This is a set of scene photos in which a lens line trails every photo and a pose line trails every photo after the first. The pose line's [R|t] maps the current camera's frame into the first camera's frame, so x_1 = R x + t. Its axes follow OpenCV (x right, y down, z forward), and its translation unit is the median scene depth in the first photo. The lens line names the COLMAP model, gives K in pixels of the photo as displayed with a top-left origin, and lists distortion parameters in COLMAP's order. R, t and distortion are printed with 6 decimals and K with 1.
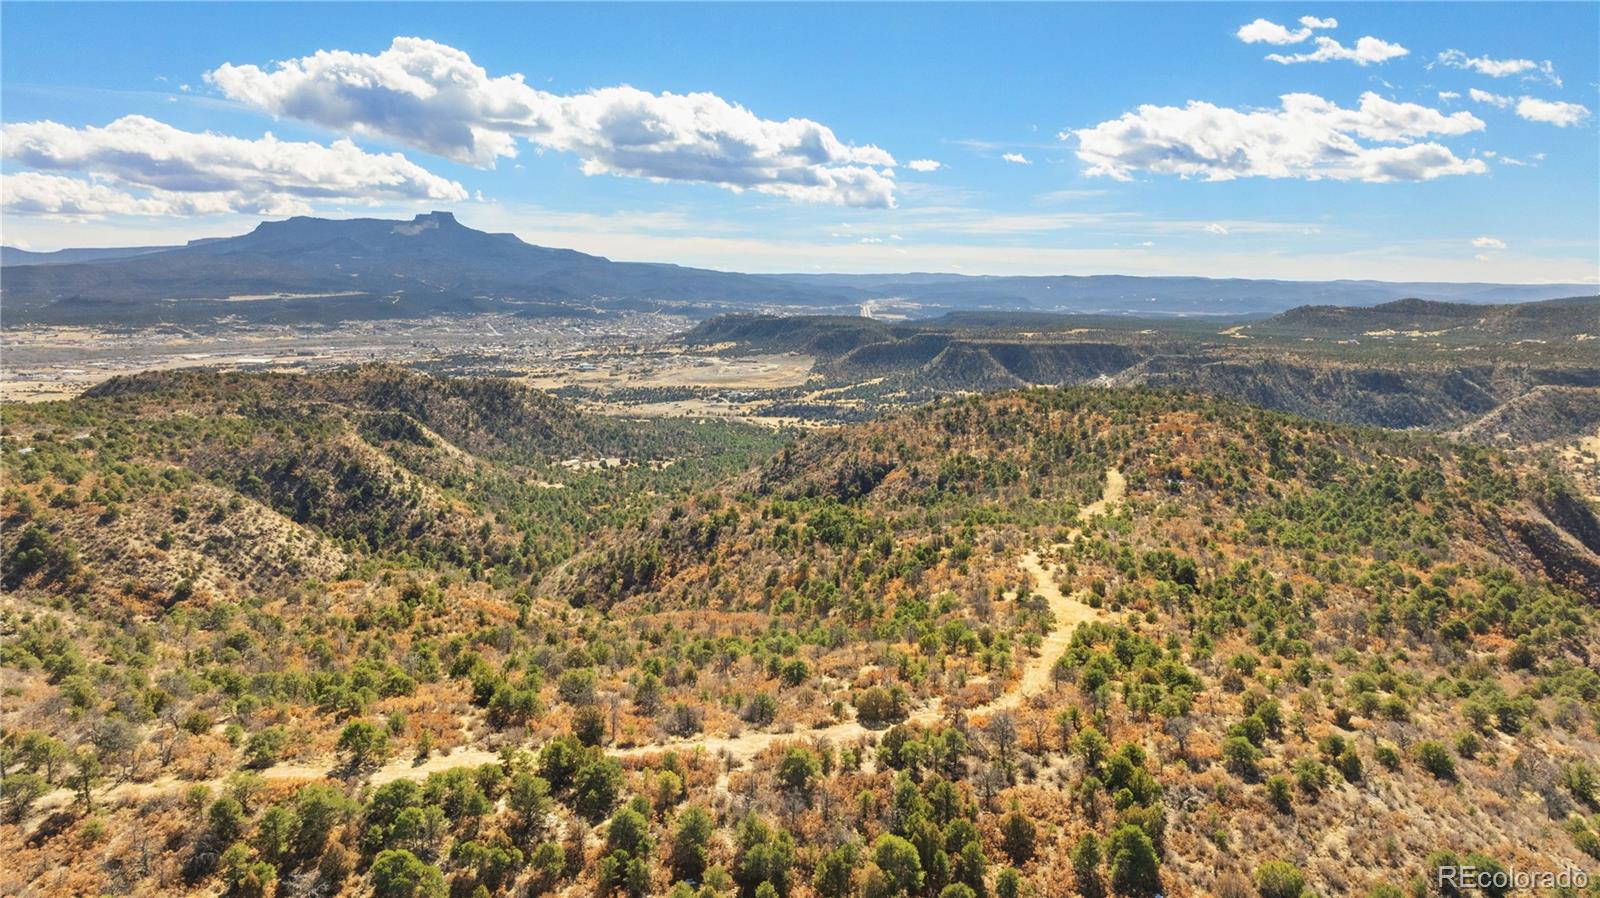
lens RADIAL K [[1126.5, 0, 792.1], [0, 1126.5, 456.1], [0, 0, 1]] dist [-0.014828, 0.010770]
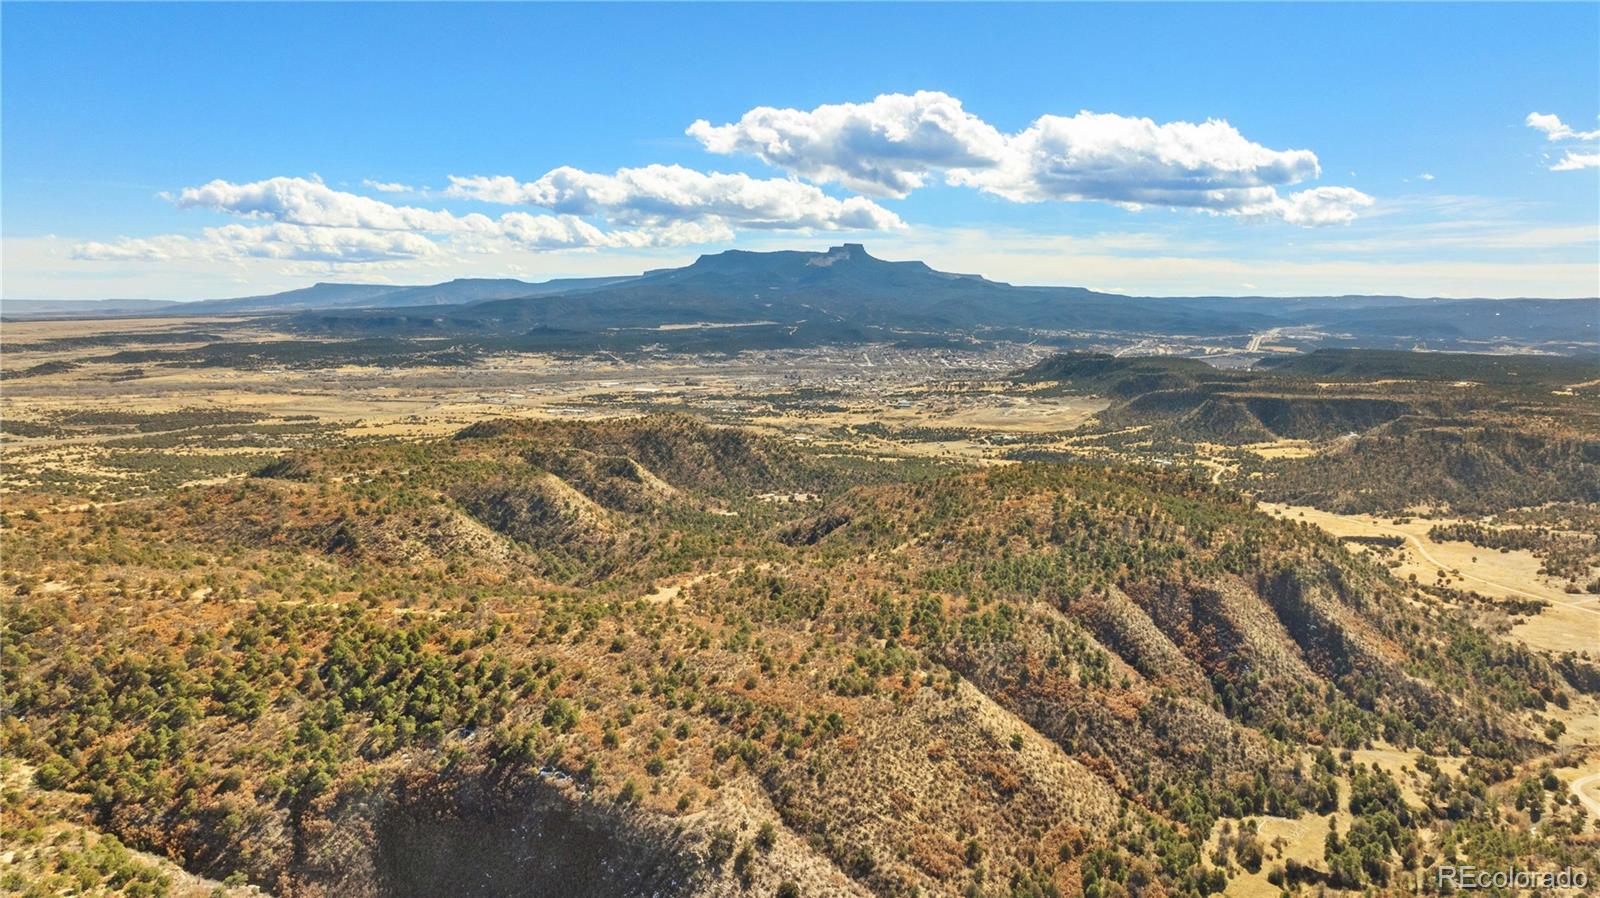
lens RADIAL K [[1126.5, 0, 796.9], [0, 1126.5, 447.2], [0, 0, 1]] dist [-0.014828, 0.010770]
pose [[0.935220, 0.040627, -0.351729, 0.151997], [-0.049661, 0.998627, -0.016696, -0.015725], [0.350567, 0.033081, 0.935953, -0.119453]]
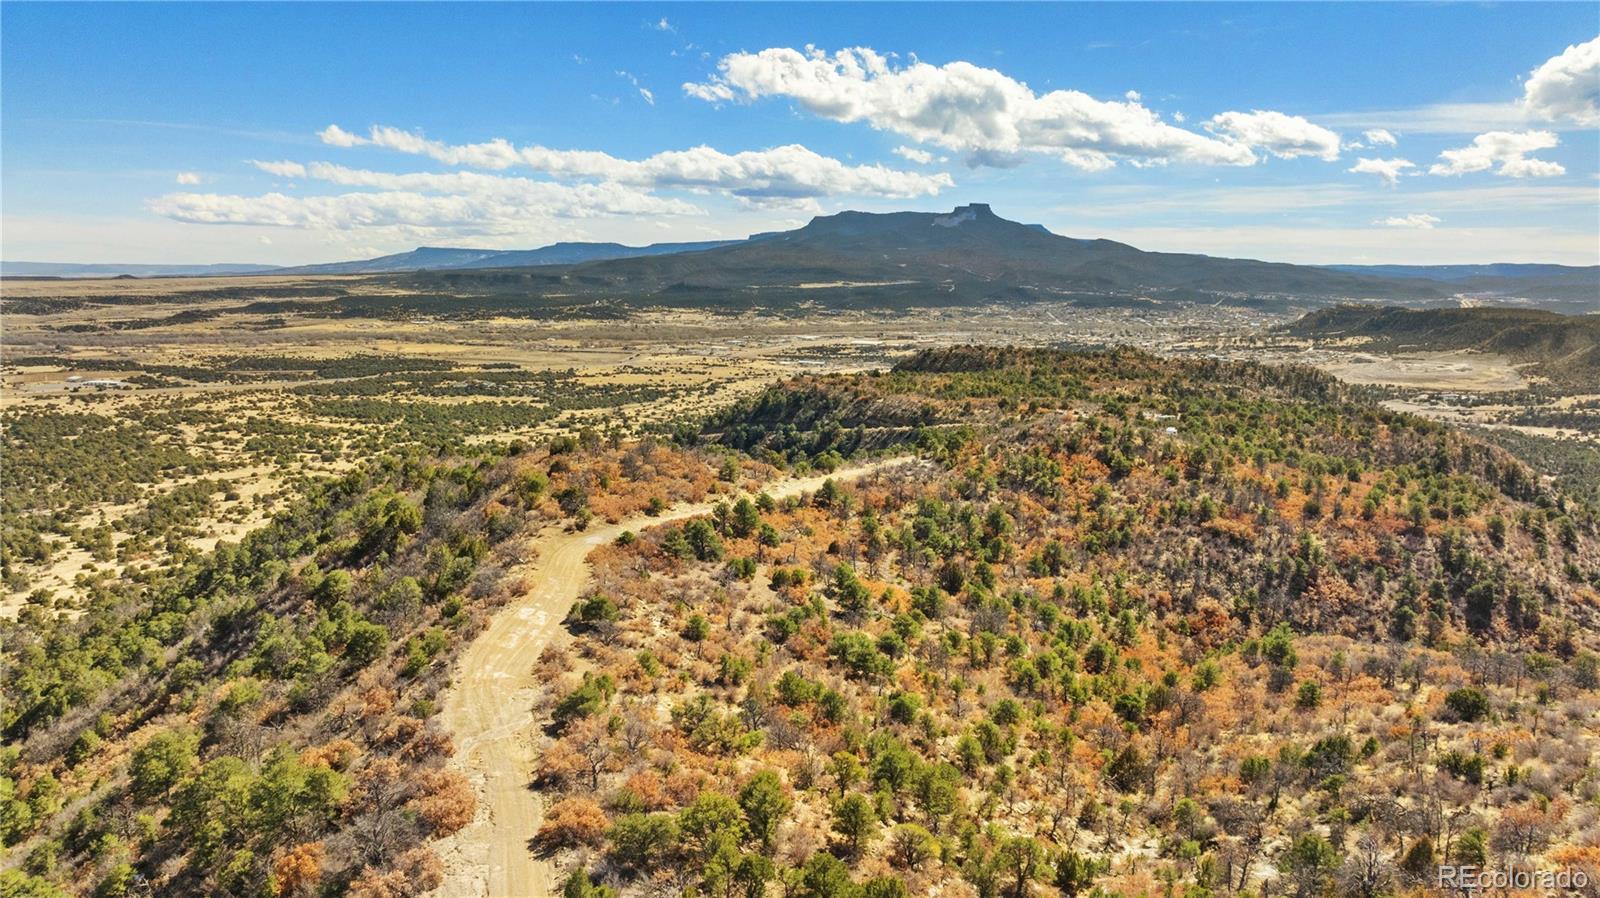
lens RADIAL K [[1126.5, 0, 797.8], [0, 1126.5, 453.1], [0, 0, 1]] dist [-0.014828, 0.010770]
pose [[0.907462, 0.066894, -0.414775, -0.138979], [-0.065063, 0.997709, 0.018560, 0.003865], [0.415066, 0.010144, 0.909735, 0.030207]]
